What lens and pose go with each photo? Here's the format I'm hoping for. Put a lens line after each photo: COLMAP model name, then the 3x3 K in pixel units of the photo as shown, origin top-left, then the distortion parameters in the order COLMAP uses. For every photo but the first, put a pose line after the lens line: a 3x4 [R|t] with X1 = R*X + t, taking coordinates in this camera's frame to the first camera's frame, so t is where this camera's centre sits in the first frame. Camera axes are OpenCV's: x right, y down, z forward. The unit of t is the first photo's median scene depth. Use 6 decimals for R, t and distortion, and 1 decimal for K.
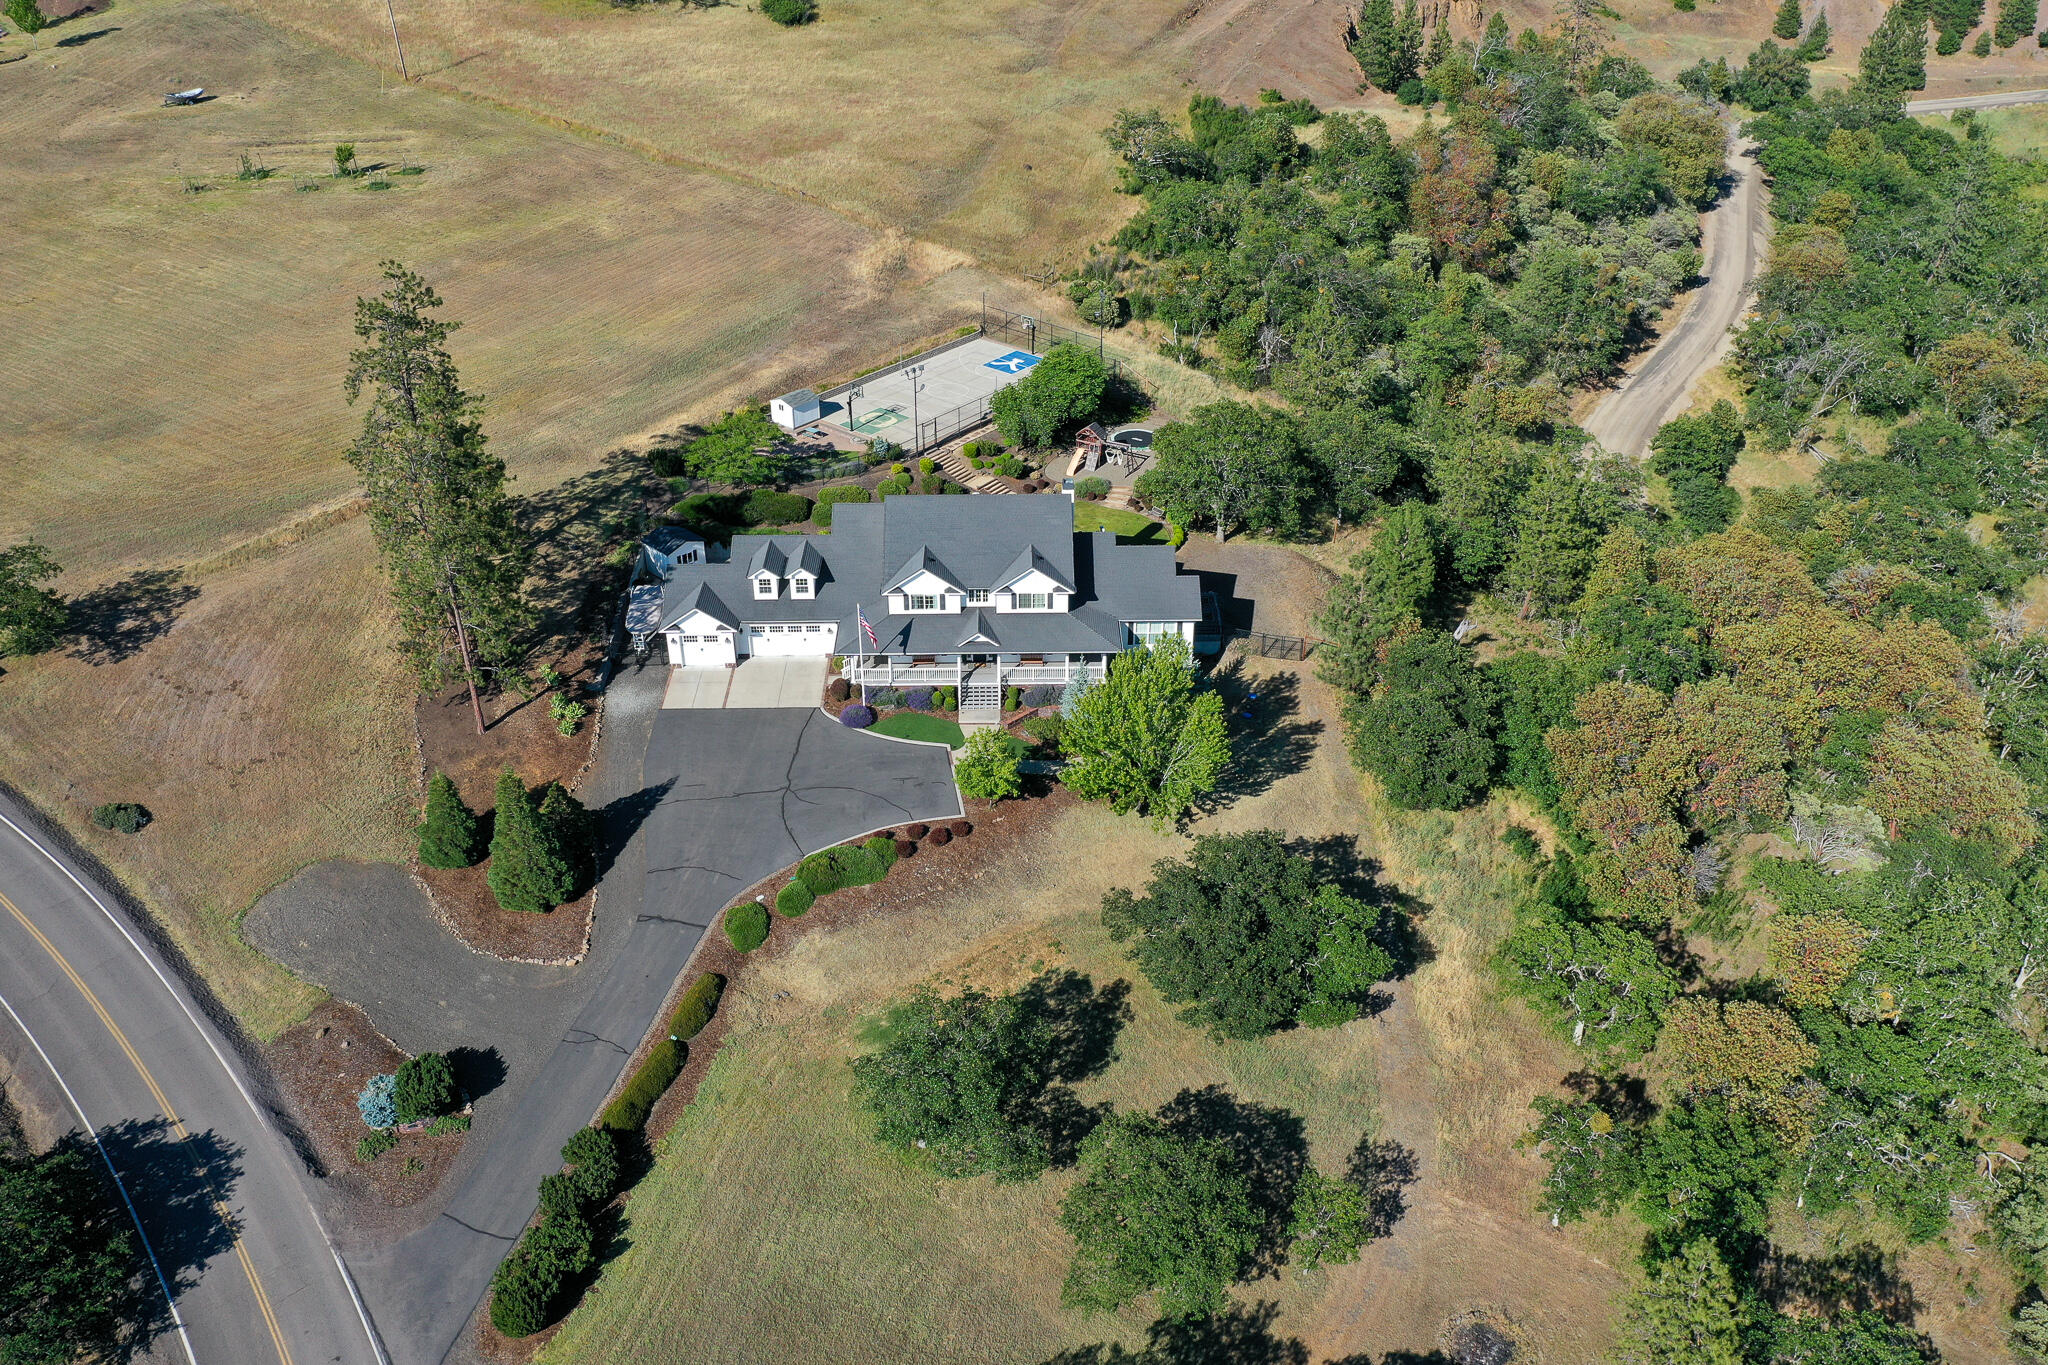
lens RADIAL K [[1638.4, 0, 1024.8], [0, 1638.4, 683.2], [0, 0, 1]] dist [0.010479, 0.001985]
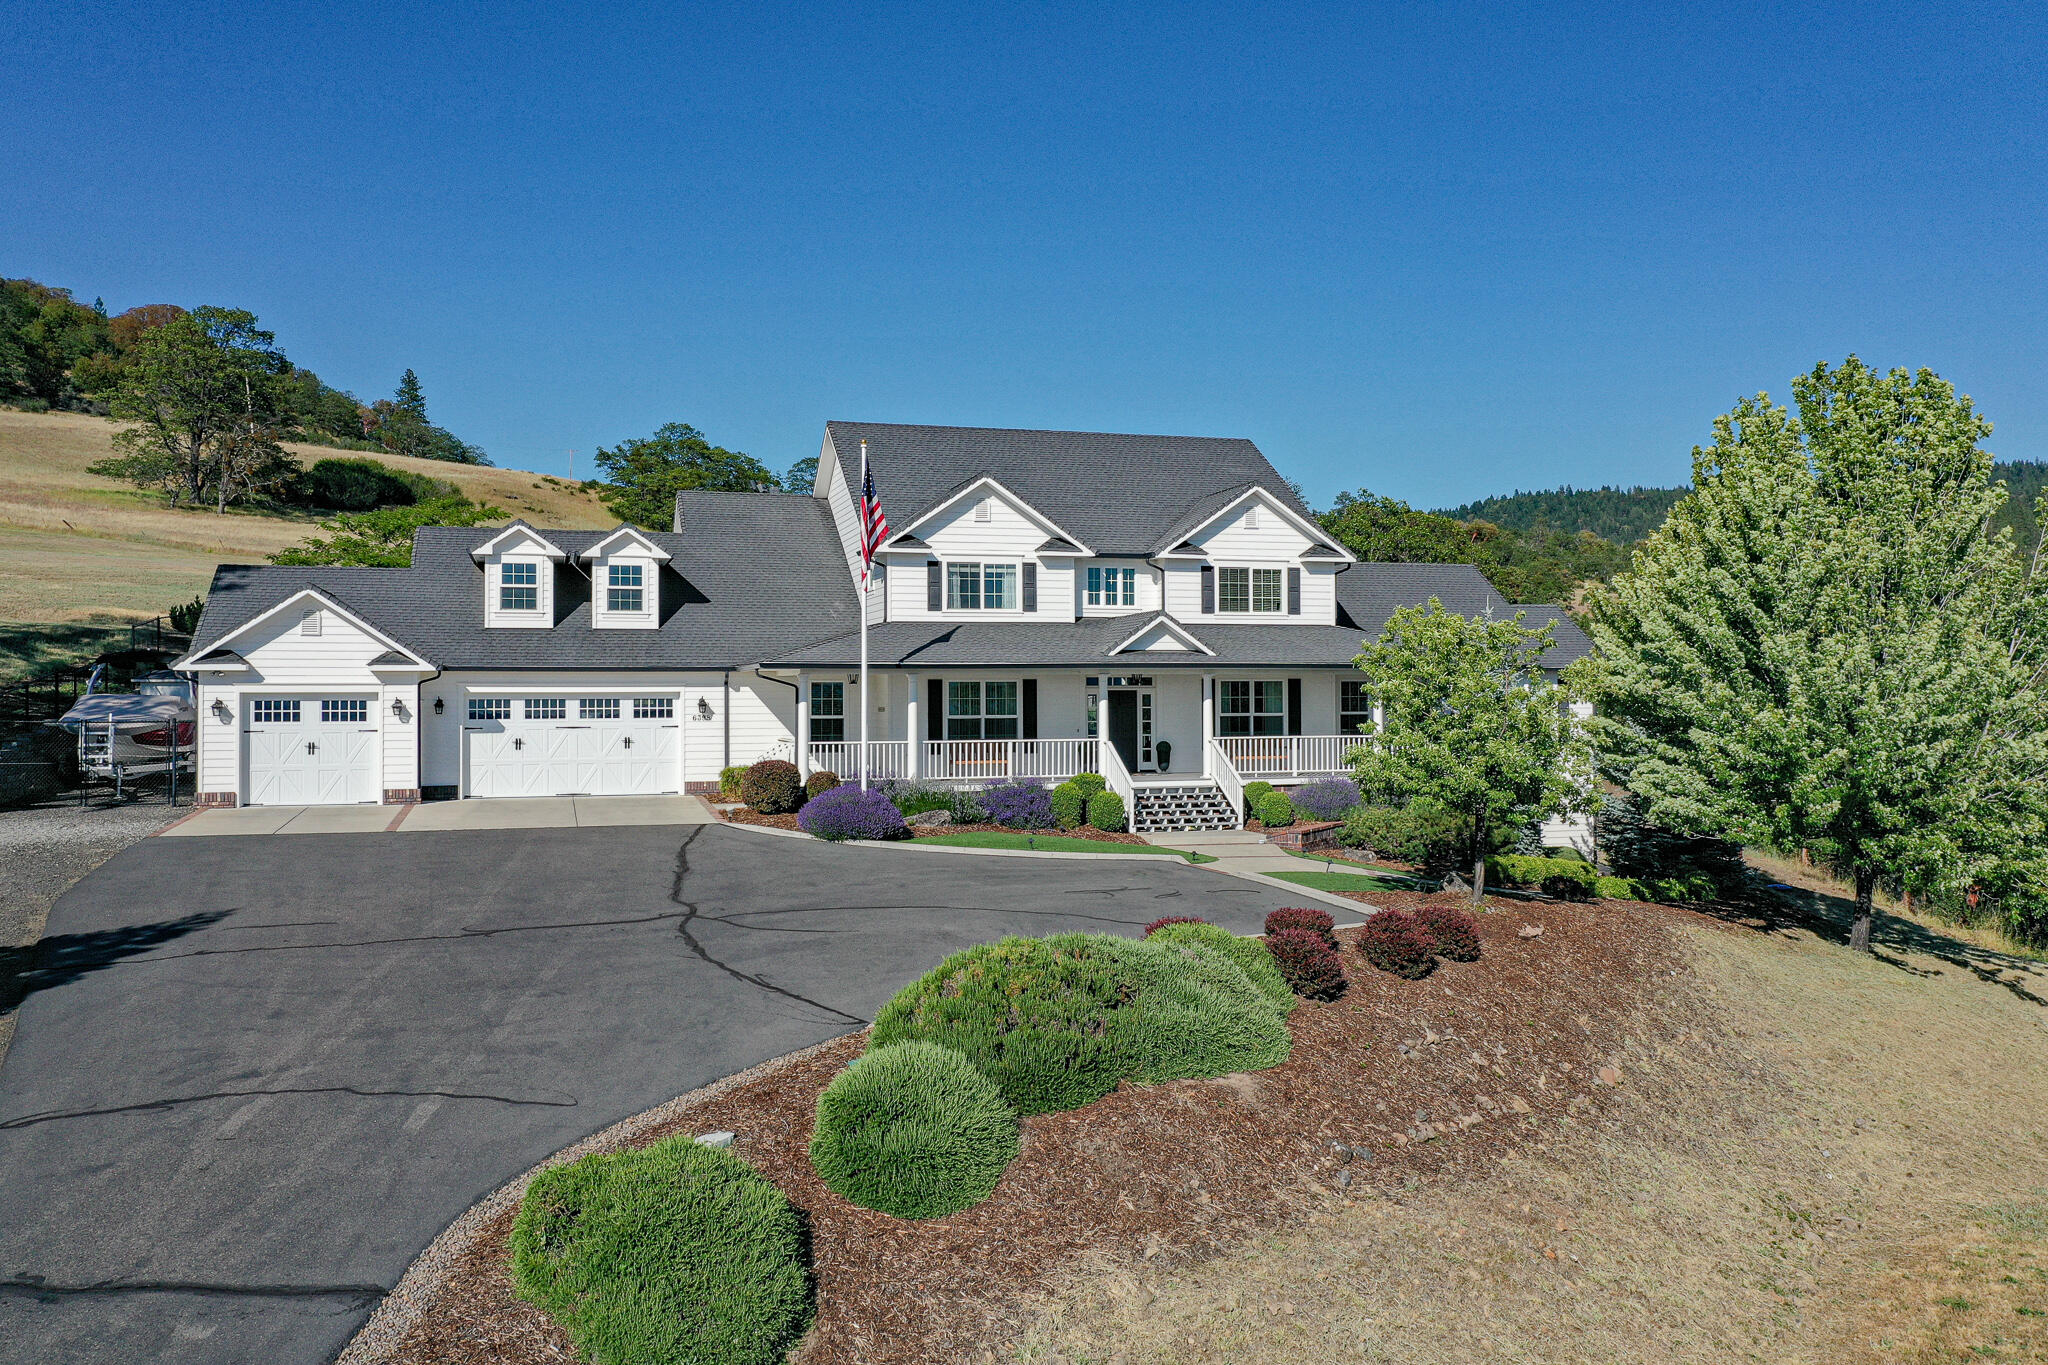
lens RADIAL K [[1638.4, 0, 1021.9], [0, 1638.4, 680.6], [0, 0, 1]] dist [0.010479, 0.001985]
pose [[0.965421, -0.000677, 0.260694, -0.146493], [0.133715, 0.859722, -0.492948, 0.149059], [-0.223791, 0.510761, 0.830085, 0.693237]]
